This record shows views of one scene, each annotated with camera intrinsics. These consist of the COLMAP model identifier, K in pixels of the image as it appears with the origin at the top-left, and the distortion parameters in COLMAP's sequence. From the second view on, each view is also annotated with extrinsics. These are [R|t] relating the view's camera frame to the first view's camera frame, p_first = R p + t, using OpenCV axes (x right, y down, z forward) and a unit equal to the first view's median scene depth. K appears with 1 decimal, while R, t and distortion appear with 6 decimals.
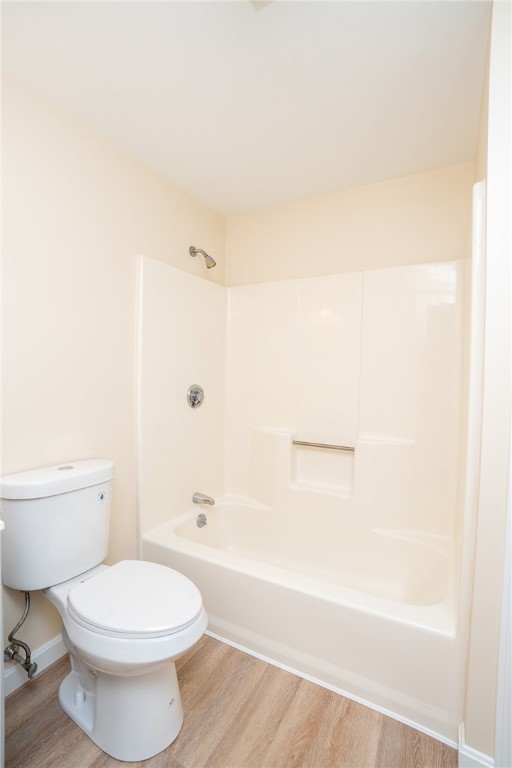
lens RADIAL K [[351.2, 0, 253.6], [0, 351.2, 389.9], [0, 0, 1]] dist [-0.065844, 0.022336]
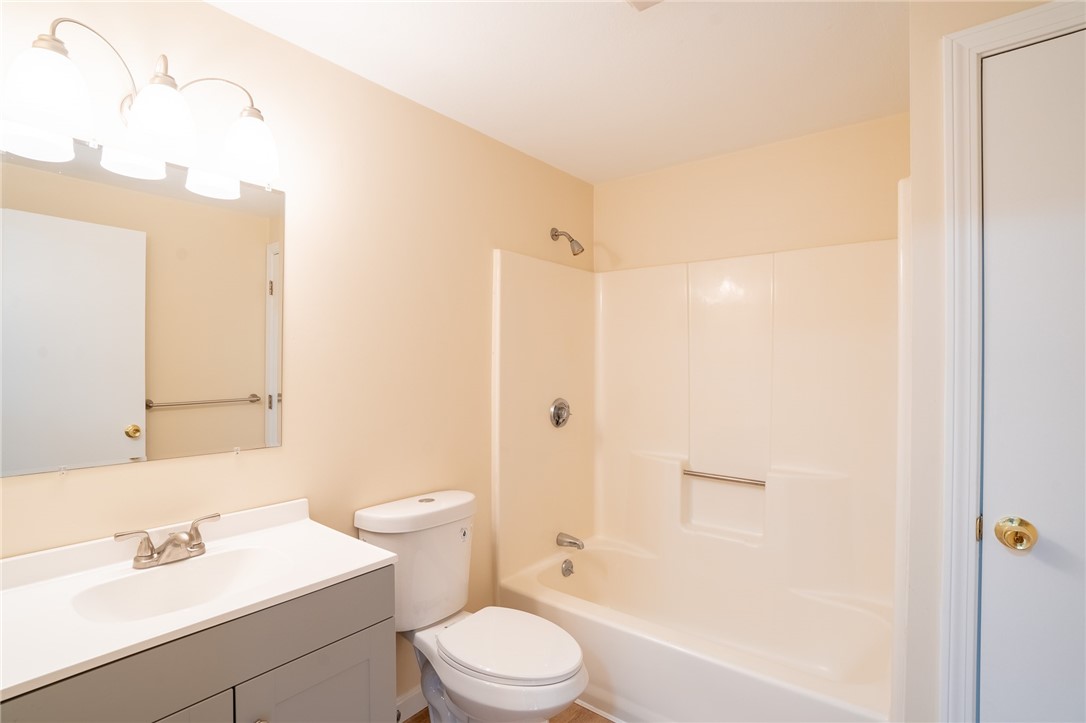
lens RADIAL K [[512.8, 0, 540.0], [0, 512.8, 370.0], [0, 0, 1]] dist [-0.042154, 0.001967]
pose [[0.987685, -0.007050, -0.156298, -0.035441], [0.002791, 0.999619, -0.027452, -0.070001], [0.156432, 0.026677, 0.987328, -0.262940]]
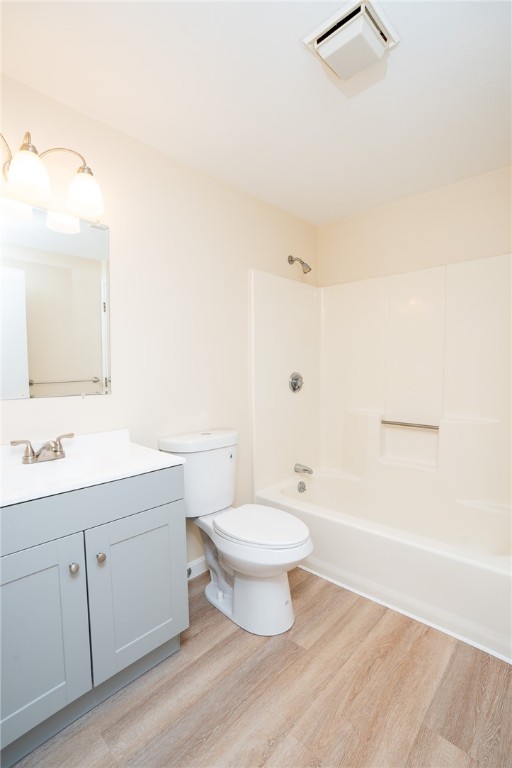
lens RADIAL K [[351.2, 0, 256.5], [0, 351.2, 387.8], [0, 0, 1]] dist [-0.065844, 0.022336]
pose [[0.970850, -0.010817, -0.239444, -0.014501], [0.015001, 0.999765, 0.015658, 0.023221], [0.239219, -0.018794, 0.970784, -0.270889]]
